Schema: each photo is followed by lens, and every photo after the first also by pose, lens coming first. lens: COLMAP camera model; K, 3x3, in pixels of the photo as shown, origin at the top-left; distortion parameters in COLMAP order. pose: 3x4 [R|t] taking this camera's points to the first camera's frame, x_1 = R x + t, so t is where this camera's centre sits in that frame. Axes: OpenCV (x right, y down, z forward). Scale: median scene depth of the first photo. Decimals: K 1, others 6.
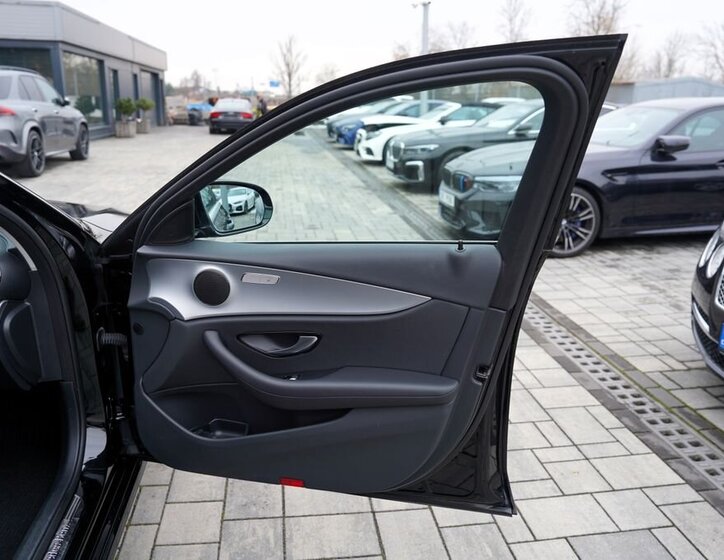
lens RADIAL K [[577.9, 0, 361.5], [0, 577.9, 266.4], [0, 0, 1]] dist [-0.078398, 0.037132]
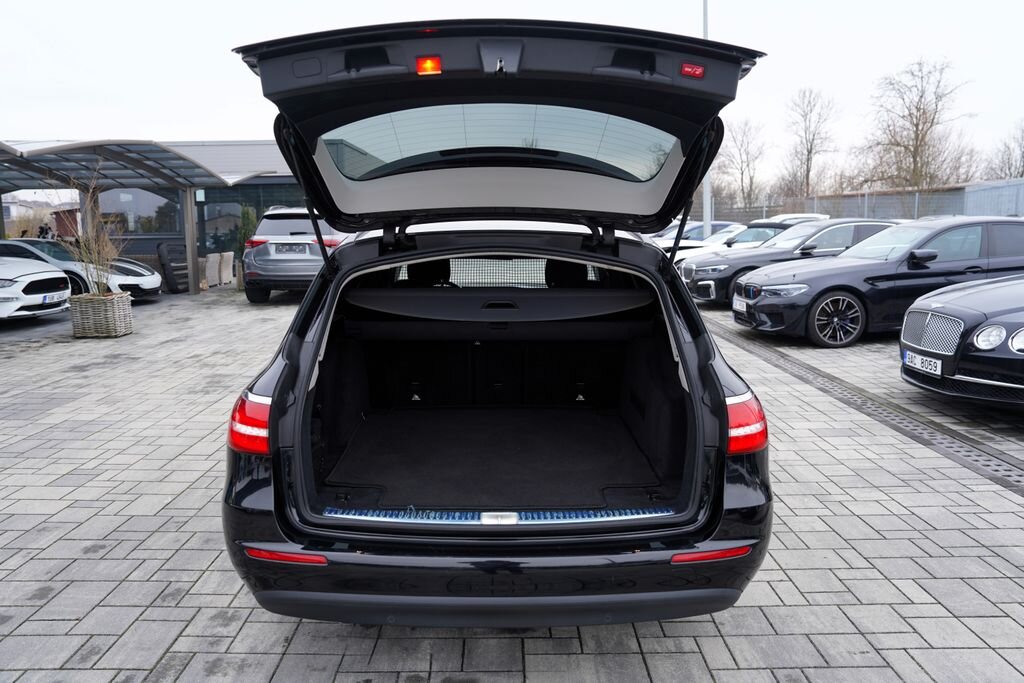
lens RADIAL K [[749.5, 0, 511.2], [0, 749.5, 330.0], [0, 0, 1]] dist [-0.091679, 0.087557]
pose [[0.990056, -0.014105, -0.139968, -0.055174], [-0.005004, 0.990801, -0.135237, 0.073284], [0.140588, 0.134593, 0.980877, -0.301303]]
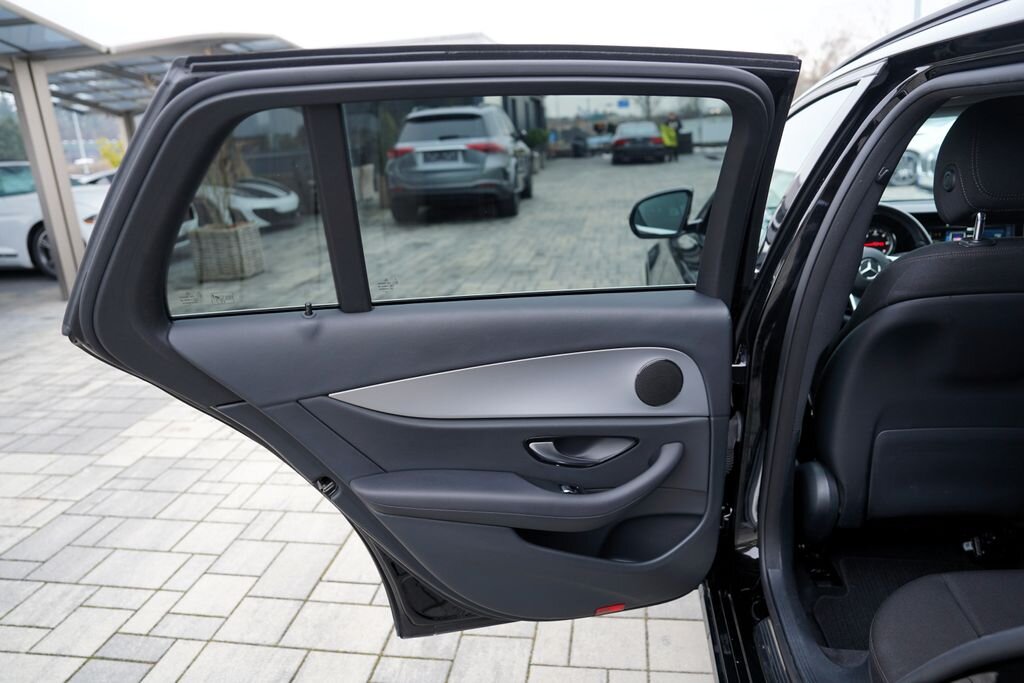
lens RADIAL K [[705.0, 0, 514.0], [0, 705.0, 330.9], [0, 0, 1]] dist [-0.092876, 0.067696]
pose [[0.953607, -0.006182, -0.300992, -0.175134], [0.008159, 0.999953, 0.005311, 0.022748], [0.300945, -0.007520, 0.953612, -0.101248]]
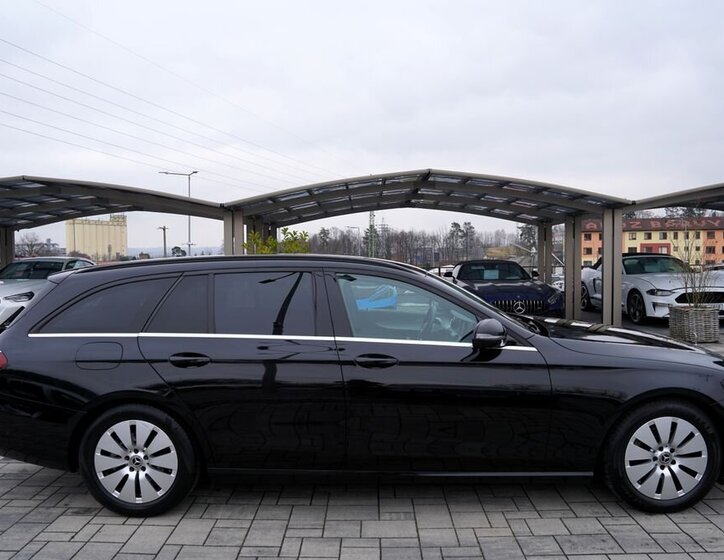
lens RADIAL K [[577.9, 0, 361.5], [0, 577.9, 266.4], [0, 0, 1]] dist [-0.078398, 0.037132]
pose [[-0.153204, -0.008065, -0.988162, 0.211284], [-0.264075, 0.963935, 0.033075, -0.028123], [0.952257, 0.266016, -0.149808, 0.076692]]
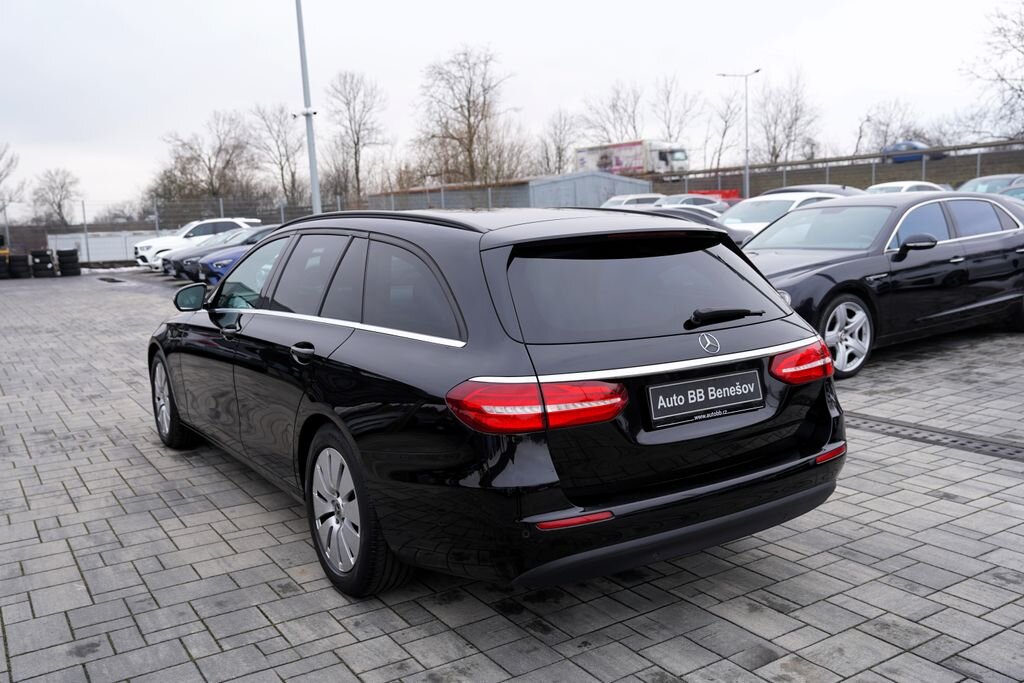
lens RADIAL K [[882.2, 0, 512.0], [0, 882.2, 341.5], [0, 0, 1]] dist [-0.035936, 0.105706]
pose [[0.908689, -0.116519, 0.400885, -0.220705], [0.170764, 0.979994, -0.102234, 0.078243], [-0.380953, 0.161355, 0.910406, -0.330929]]
